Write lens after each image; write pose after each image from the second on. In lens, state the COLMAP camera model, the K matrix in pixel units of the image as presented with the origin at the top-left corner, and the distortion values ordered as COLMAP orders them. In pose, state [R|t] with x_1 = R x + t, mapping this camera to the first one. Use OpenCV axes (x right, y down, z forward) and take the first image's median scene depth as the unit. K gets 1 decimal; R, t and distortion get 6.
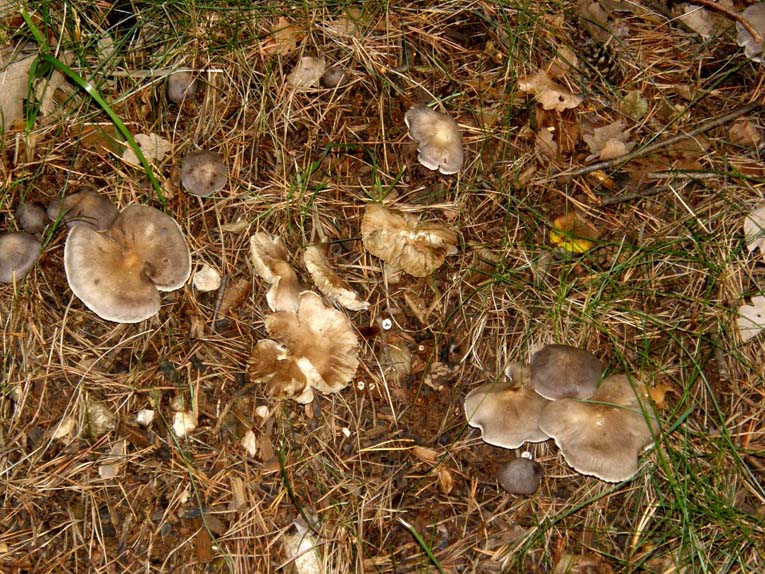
lens RADIAL K [[2708.7, 0, 382.5], [0, 2708.7, 287.0], [0, 0, 1]] dist [1.021110, -4.296932]
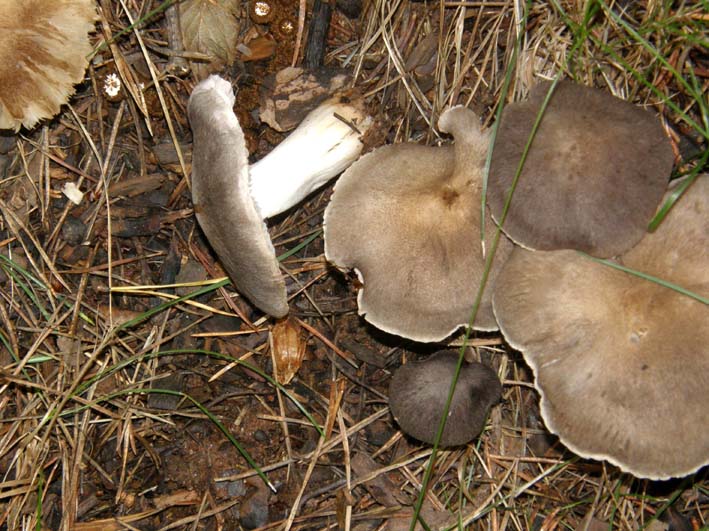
lens RADIAL K [[2510.4, 0, 354.5], [0, 2510.4, 265.5], [0, 0, 1]] dist [1.021110, -4.296932]
pose [[0.986884, 0.105012, -0.122604, 0.080372], [-0.038179, 0.889781, 0.454788, -0.119592], [0.156849, -0.444142, 0.882120, 0.652673]]
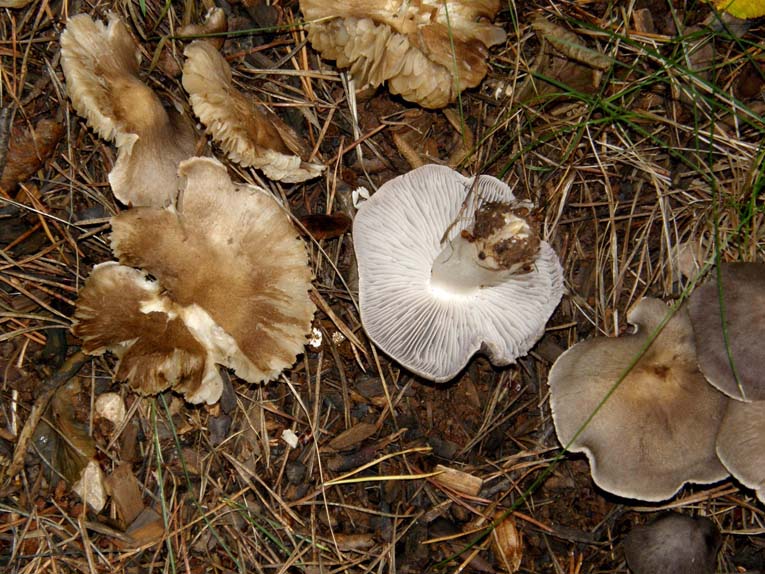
lens RADIAL K [[2708.7, 0, 382.5], [0, 2708.7, 287.0], [0, 0, 1]] dist [1.021110, -4.296932]
pose [[0.991505, -0.057188, 0.116820, -0.051954], [0.018113, 0.950111, 0.311387, -0.121927], [-0.128799, -0.306626, 0.943076, 0.554146]]
